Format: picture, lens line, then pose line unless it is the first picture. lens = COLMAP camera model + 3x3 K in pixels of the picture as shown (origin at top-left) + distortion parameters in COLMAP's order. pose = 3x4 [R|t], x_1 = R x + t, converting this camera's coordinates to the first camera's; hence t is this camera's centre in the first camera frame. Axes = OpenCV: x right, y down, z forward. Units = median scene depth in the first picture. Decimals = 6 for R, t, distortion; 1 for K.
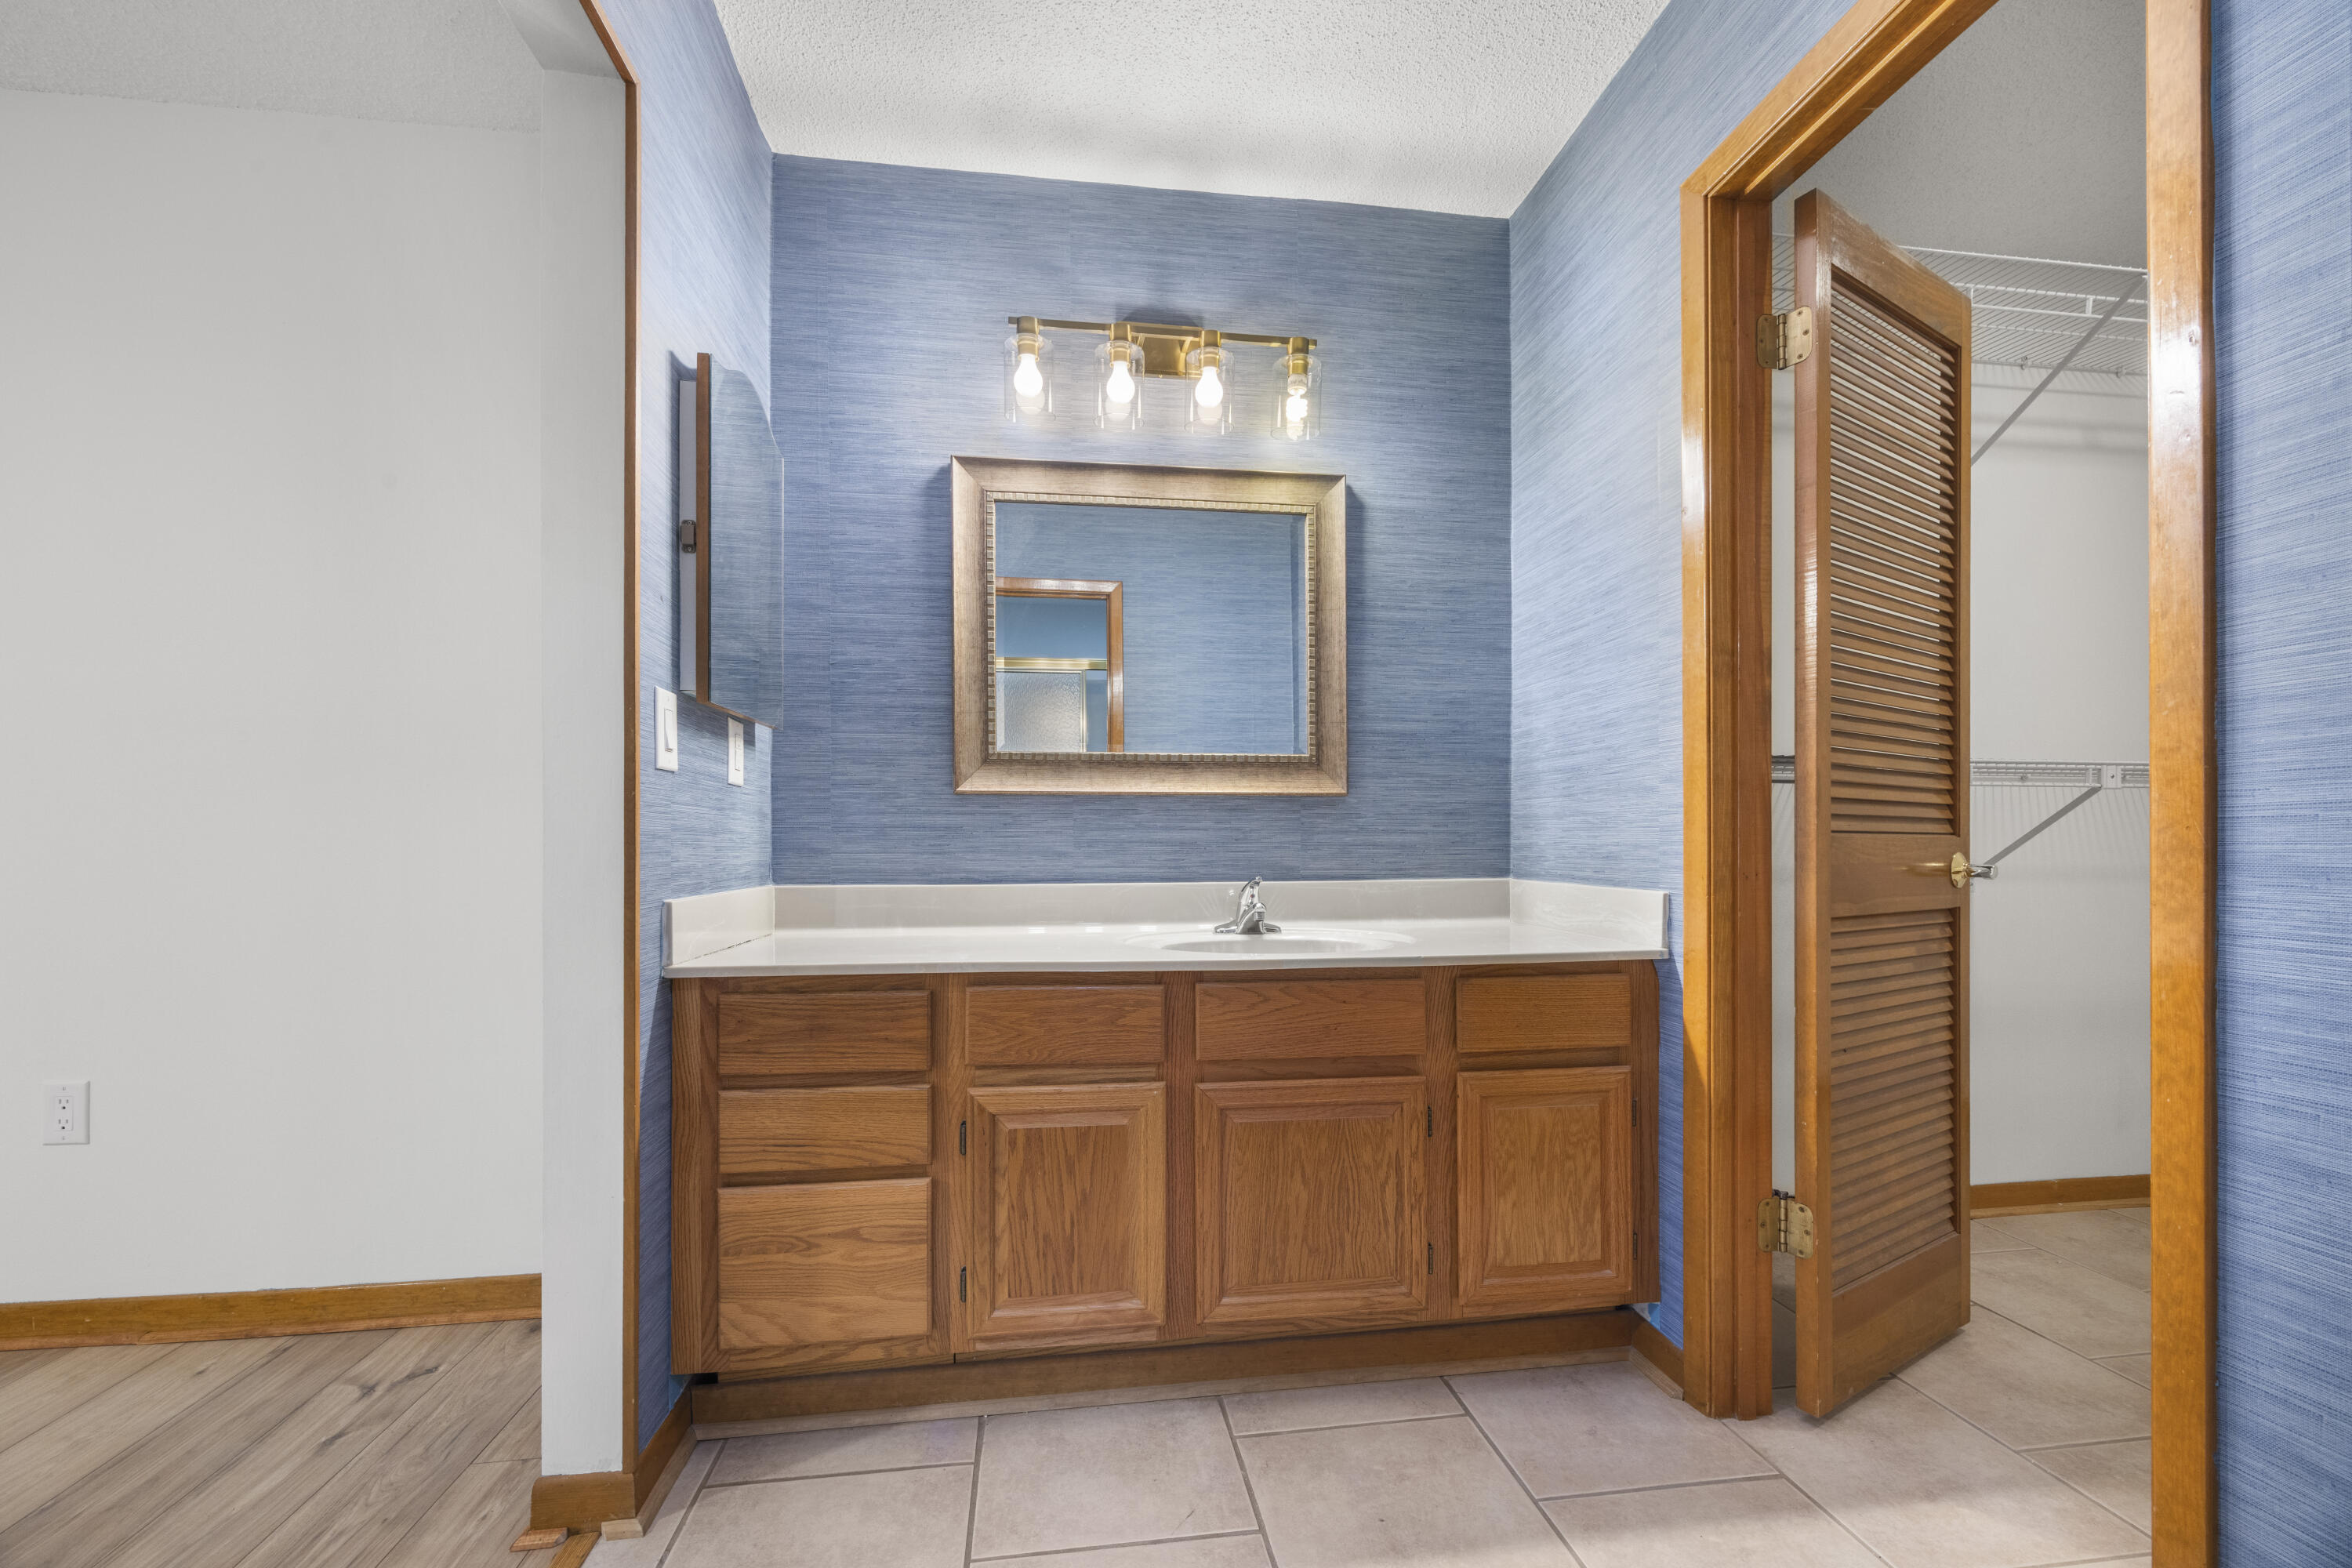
lens RADIAL K [[912.1, 0, 1170.1], [0, 912.1, 843.7], [0, 0, 1]] dist [-0.000056, 0.000200]
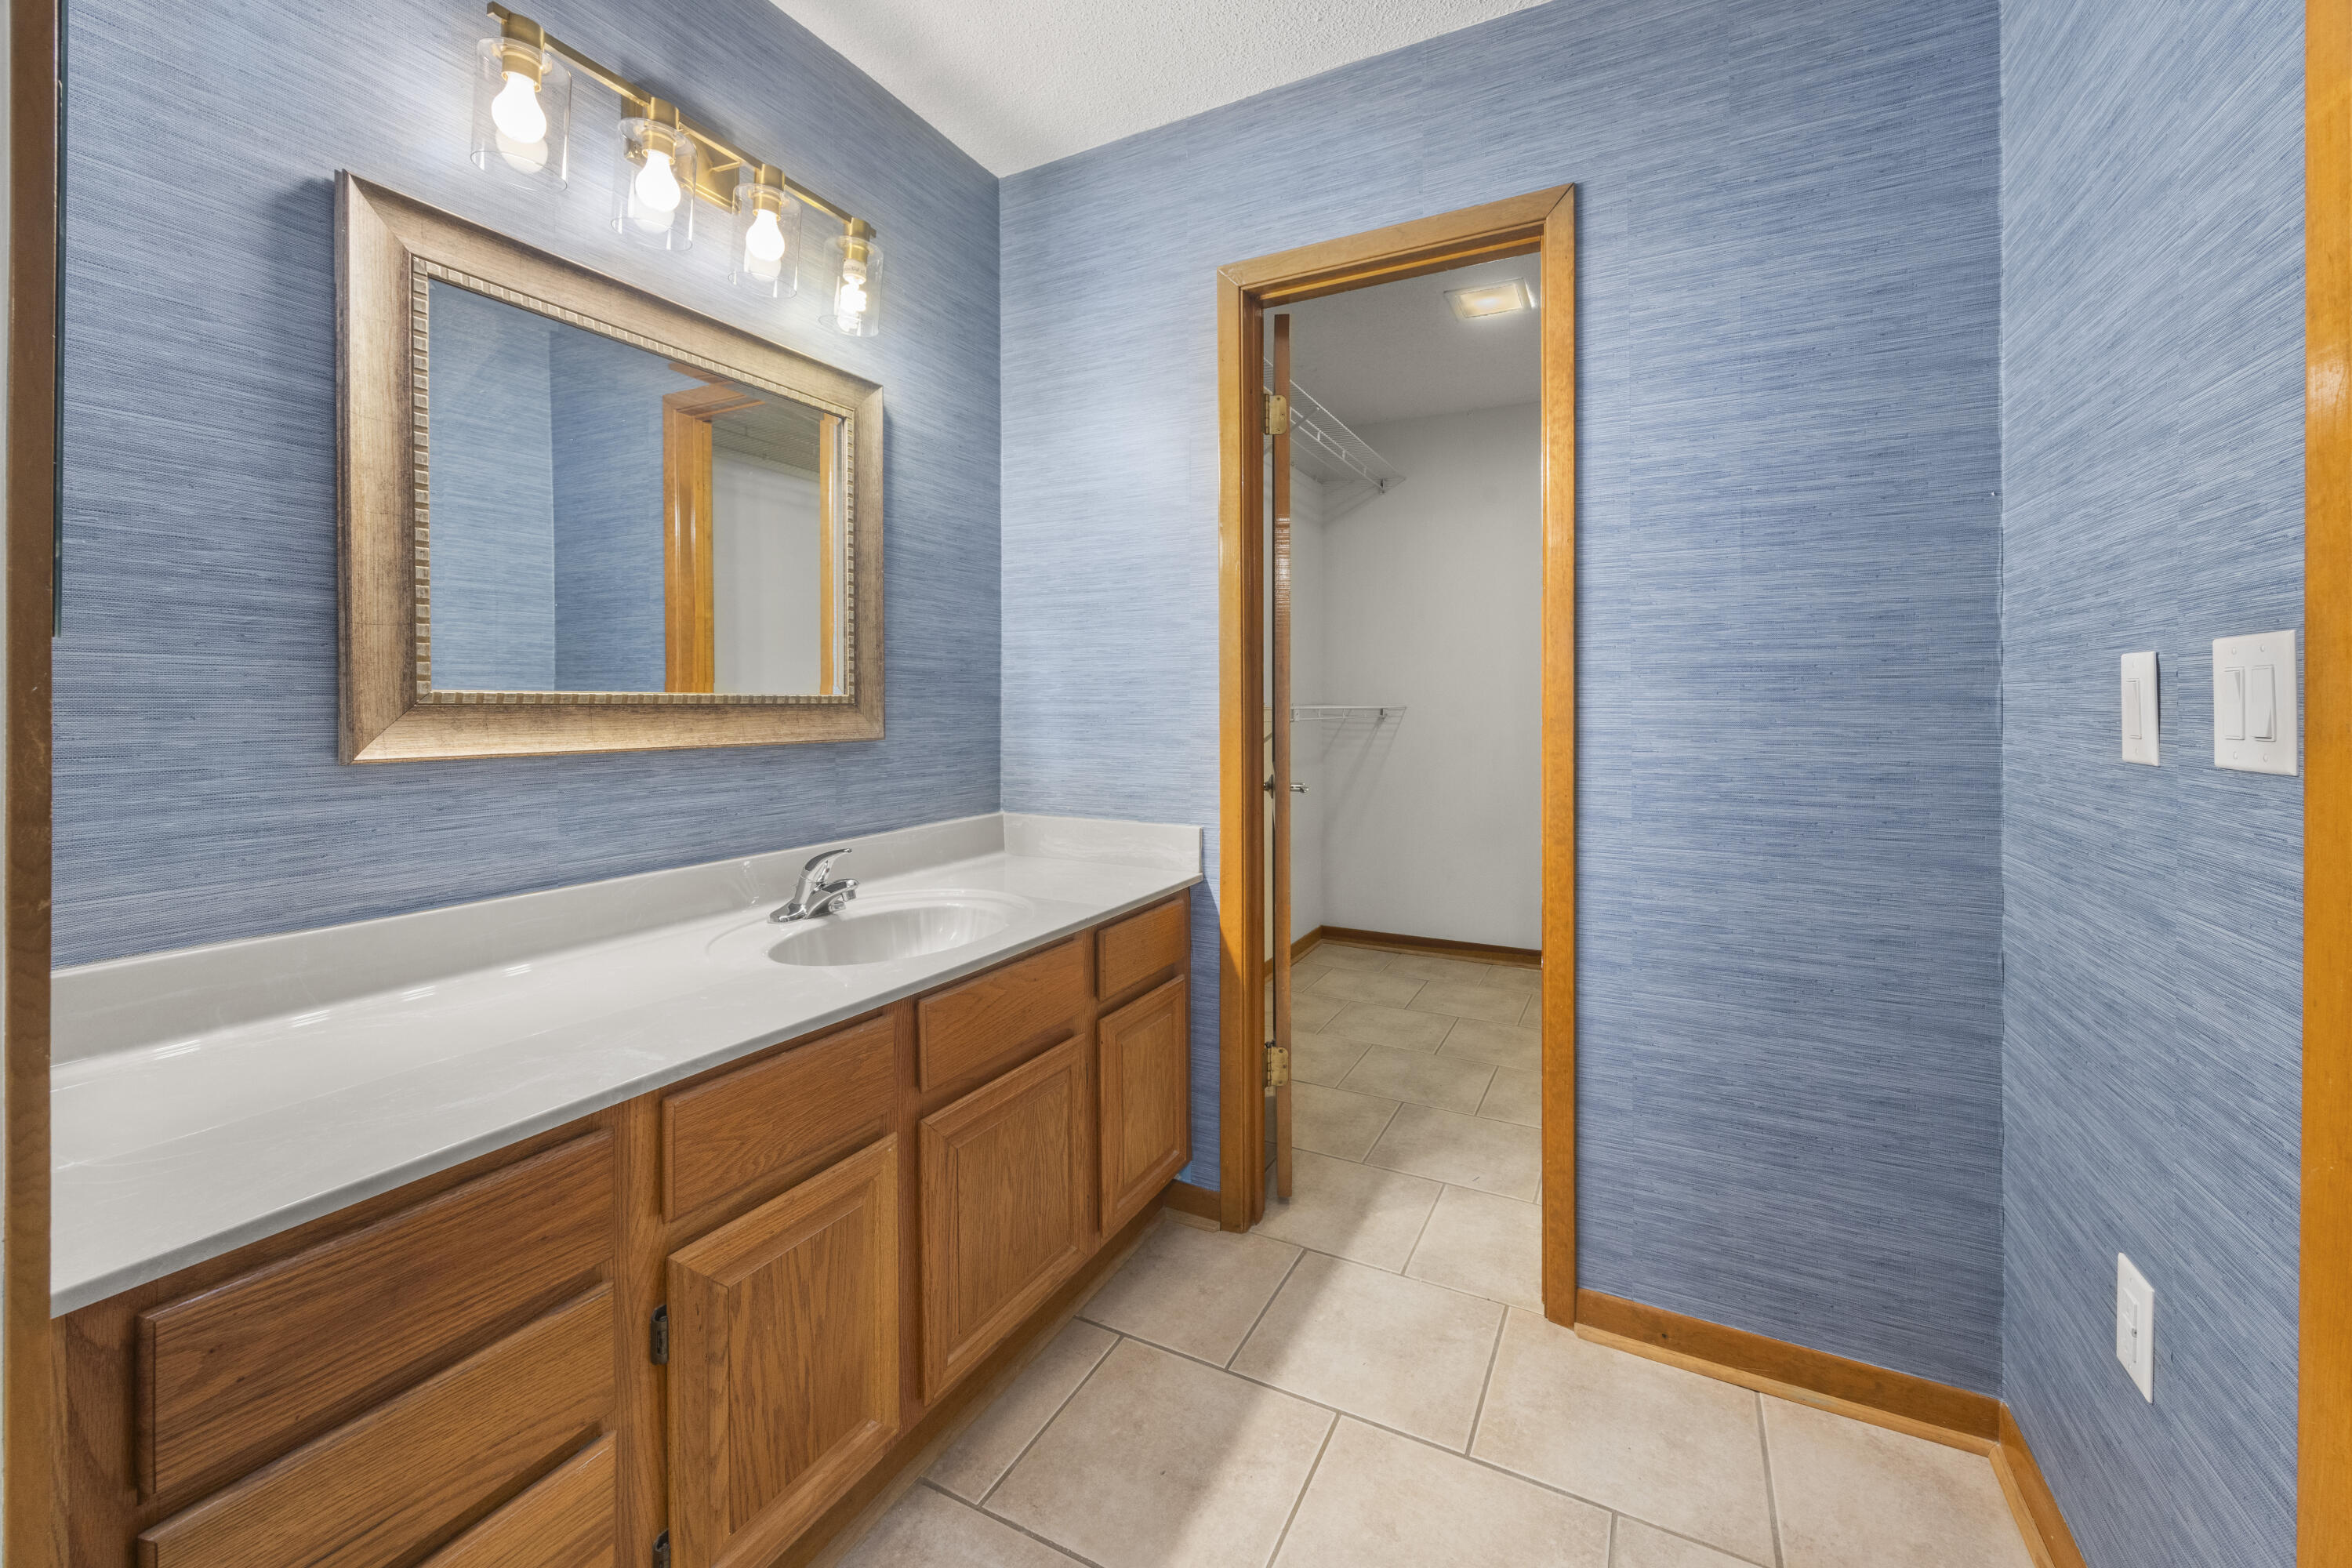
lens RADIAL K [[937.7, 0, 1169.1], [0, 937.7, 701.7], [0, 0, 1]] dist [-0.000322, -0.000313]
pose [[0.574019, 0.000237, 0.818842, -0.418479], [0.001102, 0.999999, -0.001062, -0.092817], [-0.818841, 0.001512, 0.574018, 0.242729]]
